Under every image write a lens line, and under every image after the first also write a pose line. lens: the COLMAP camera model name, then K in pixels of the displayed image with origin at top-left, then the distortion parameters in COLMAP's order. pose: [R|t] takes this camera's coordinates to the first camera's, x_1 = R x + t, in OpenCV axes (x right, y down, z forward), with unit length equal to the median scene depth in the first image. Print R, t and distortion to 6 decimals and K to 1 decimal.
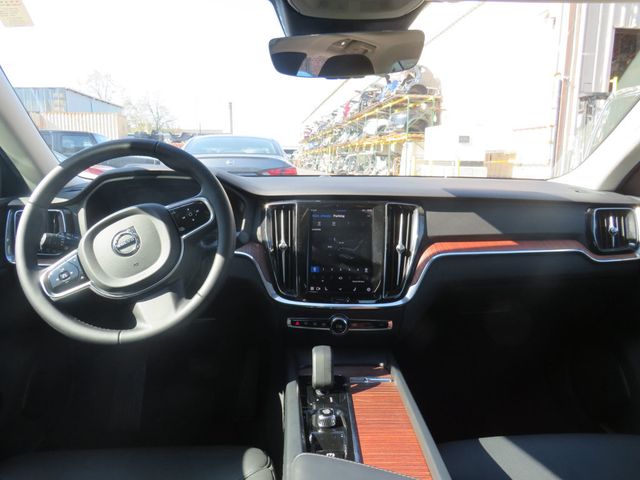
lens RADIAL K [[465.2, 0, 321.4], [0, 465.2, 242.4], [0, 0, 1]] dist [-0.039823, 0.024297]
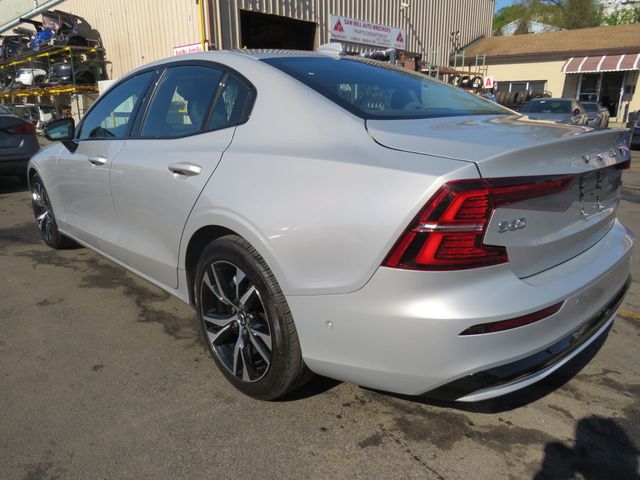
lens RADIAL K [[465.2, 0, 319.2], [0, 465.2, 246.2], [0, 0, 1]] dist [-0.039823, 0.024297]
pose [[0.770697, -0.201331, 0.604559, -0.082091], [0.132292, 0.978655, 0.157267, 0.023645], [-0.623318, -0.041227, 0.780881, -0.137931]]
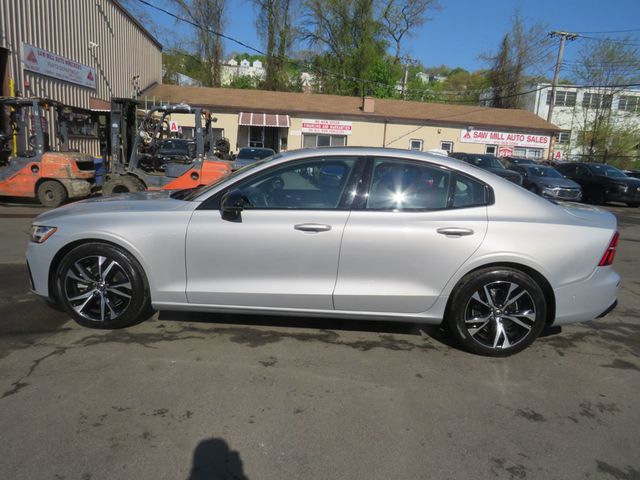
lens RADIAL K [[465.2, 0, 314.2], [0, 465.2, 235.6], [0, 0, 1]] dist [-0.039823, 0.024297]
pose [[0.117529, -0.188512, 0.975013, -1.170673], [0.131084, 0.976171, 0.172935, -0.310191], [-0.984380, 0.107484, 0.139440, 0.935494]]
